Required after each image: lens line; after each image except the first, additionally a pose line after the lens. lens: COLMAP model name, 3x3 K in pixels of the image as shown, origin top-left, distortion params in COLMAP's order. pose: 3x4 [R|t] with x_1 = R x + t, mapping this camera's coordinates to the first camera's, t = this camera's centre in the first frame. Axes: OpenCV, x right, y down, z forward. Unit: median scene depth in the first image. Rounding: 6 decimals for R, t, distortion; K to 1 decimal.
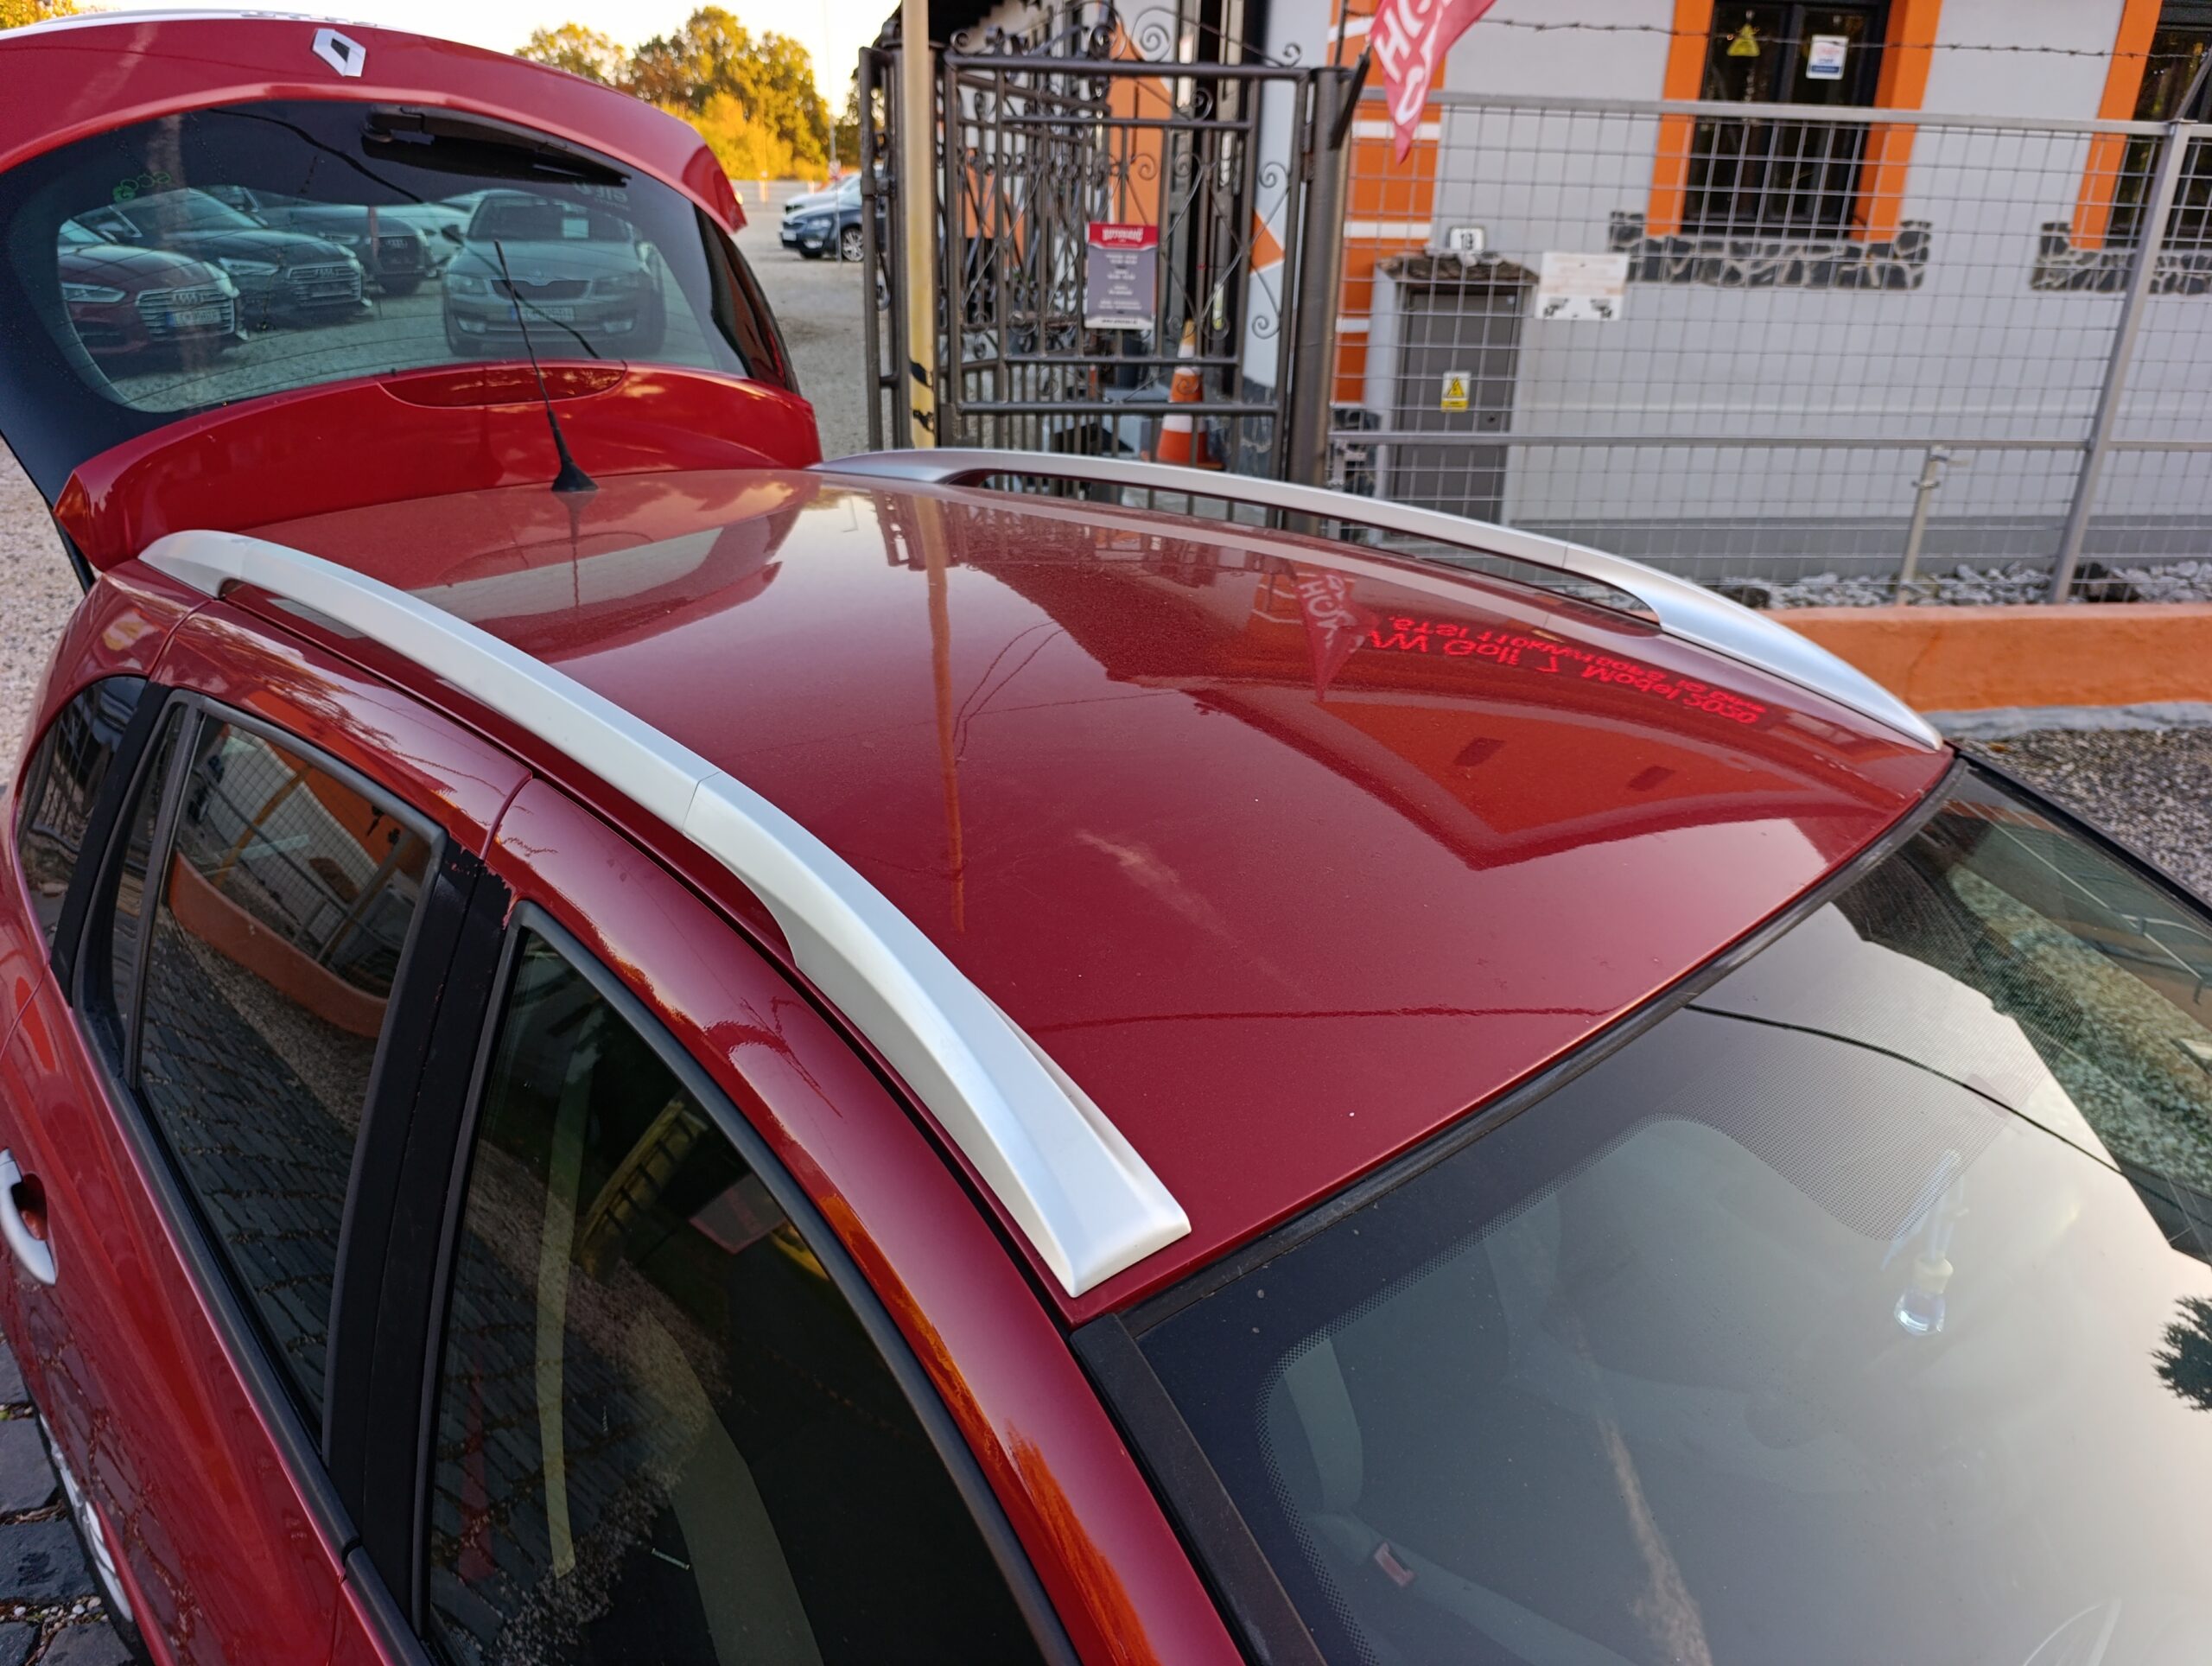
lens RADIAL K [[1510.0, 0, 1106.0], [0, 1510.0, 833.0], [0, 0, 1]] dist [-0.016150, -0.007849]
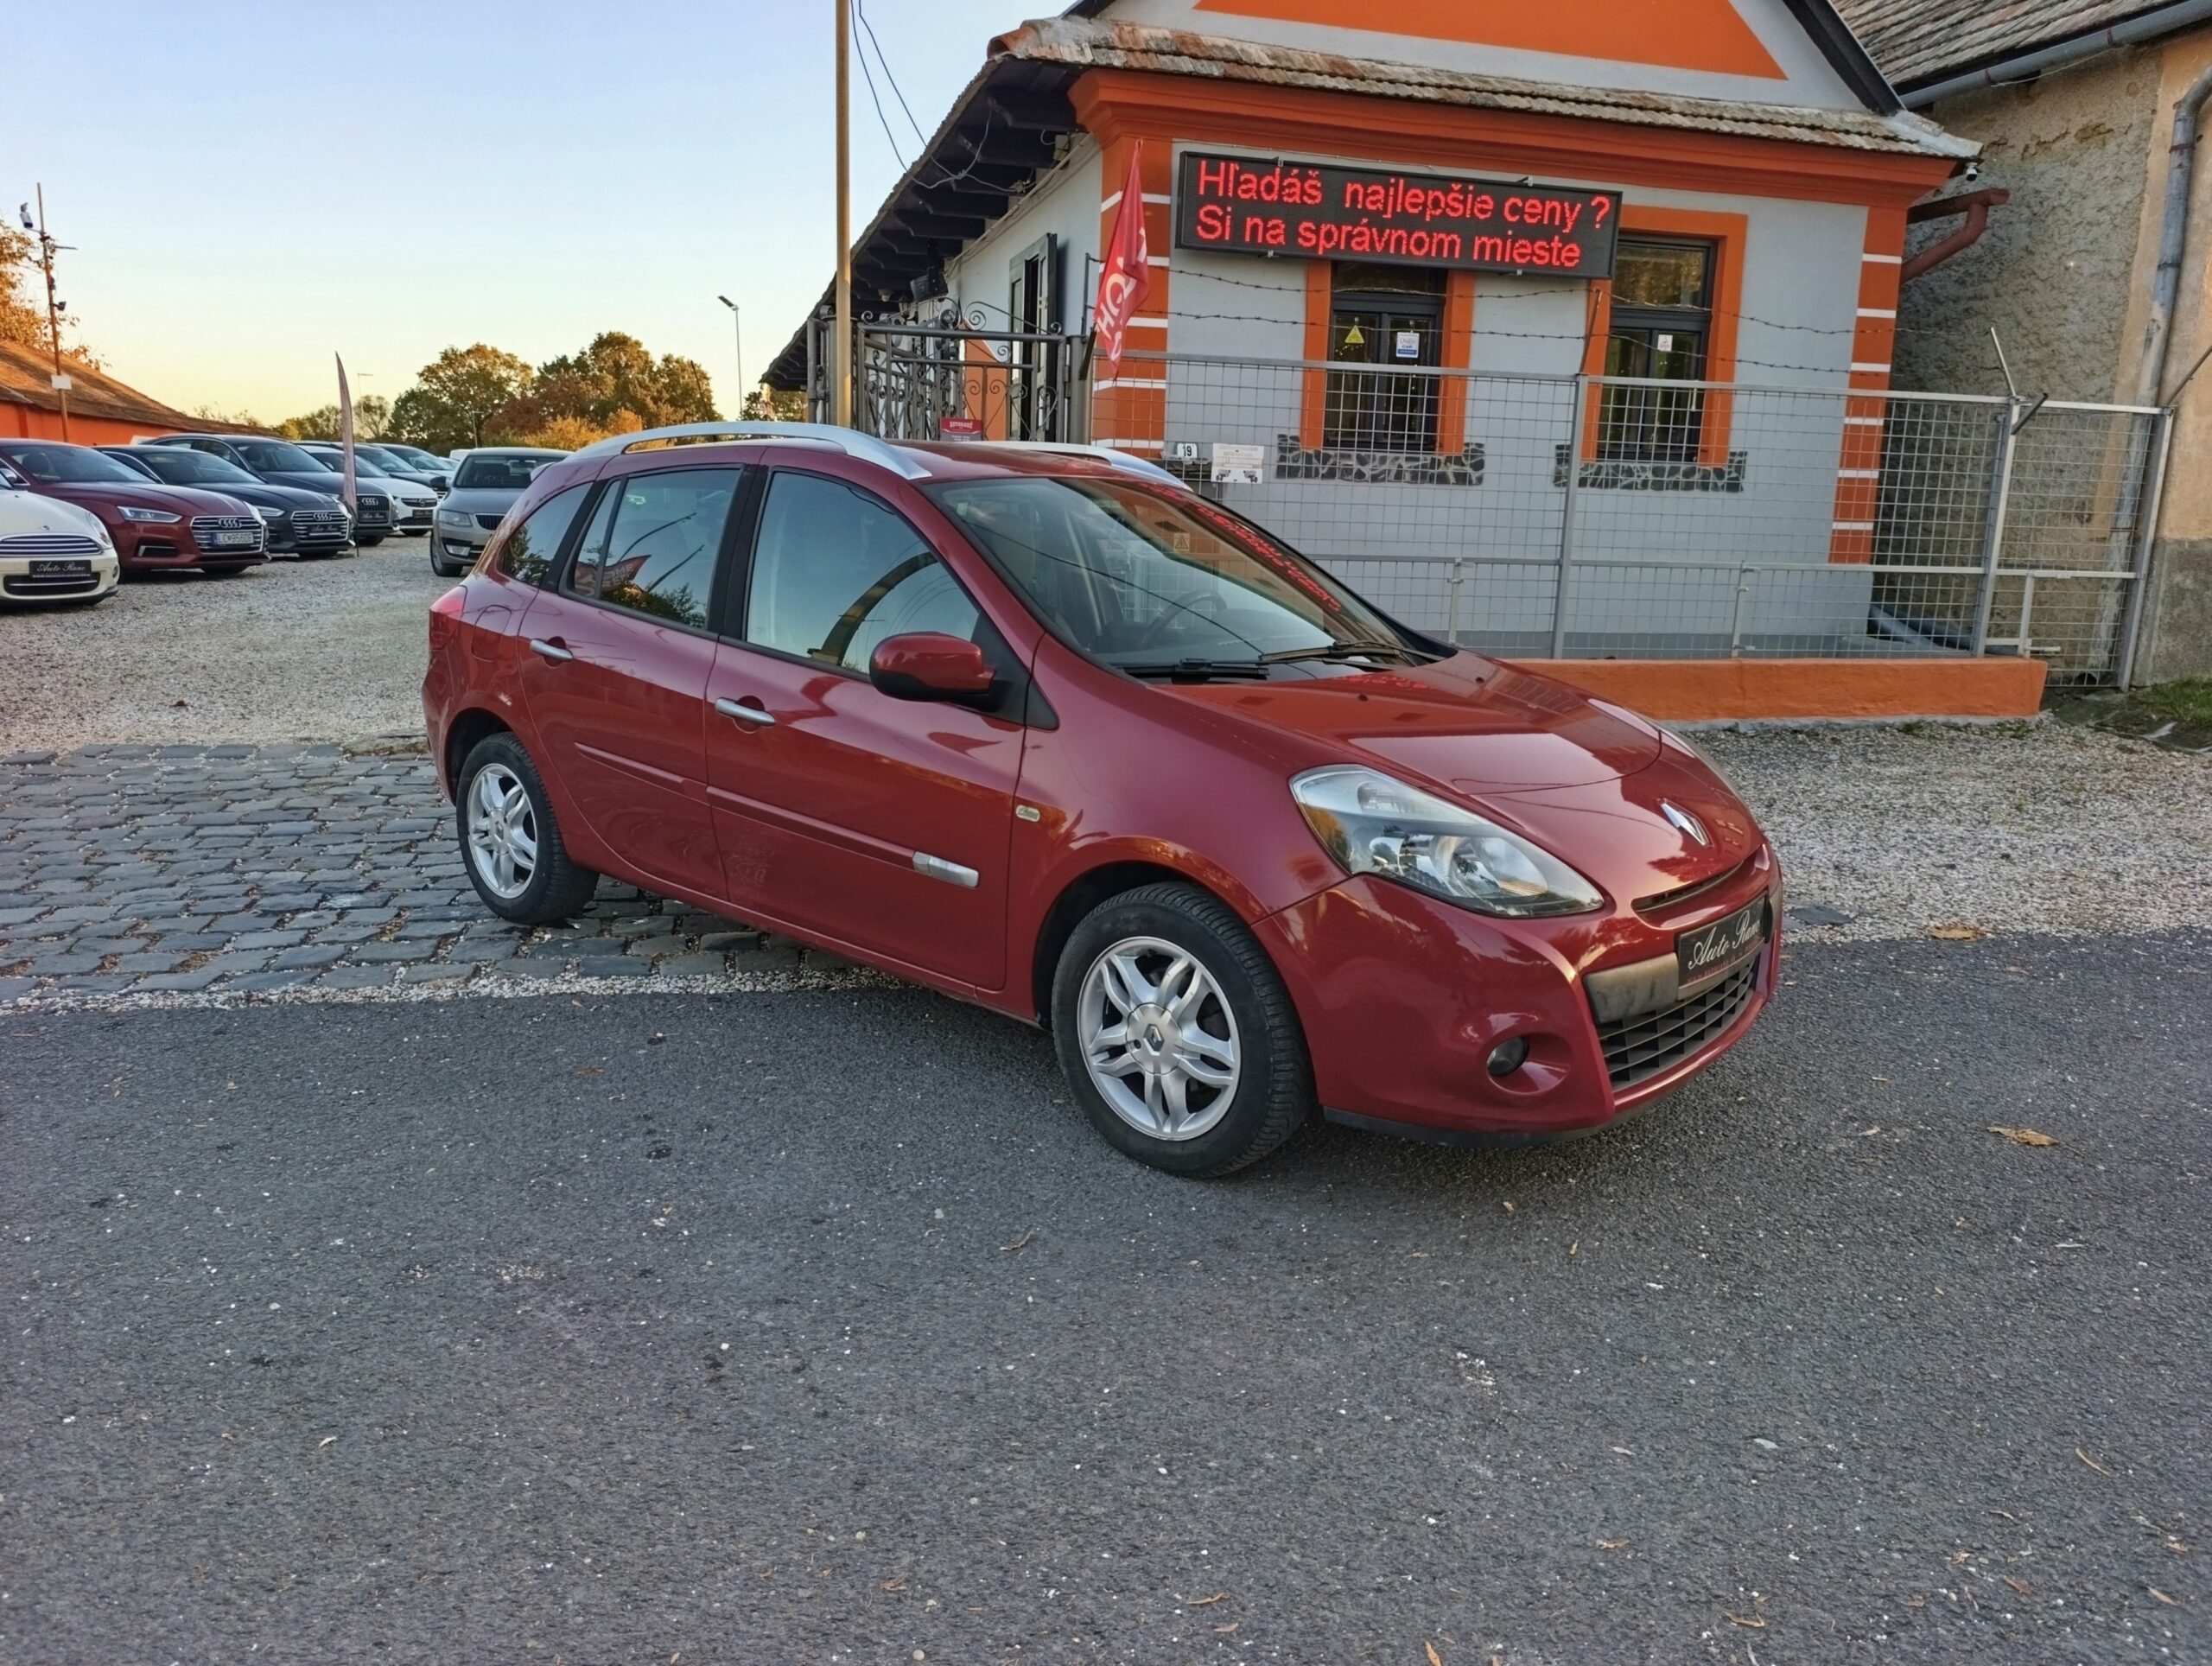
lens RADIAL K [[1438.5, 0, 1106.0], [0, 1438.5, 833.0], [0, 0, 1]] dist [0.000599, -0.000993]
pose [[0.996433, -0.012241, 0.083498, 0.024432], [0.026432, 0.984910, -0.171039, 0.256405], [-0.080144, 0.172635, 0.981720, -0.404955]]
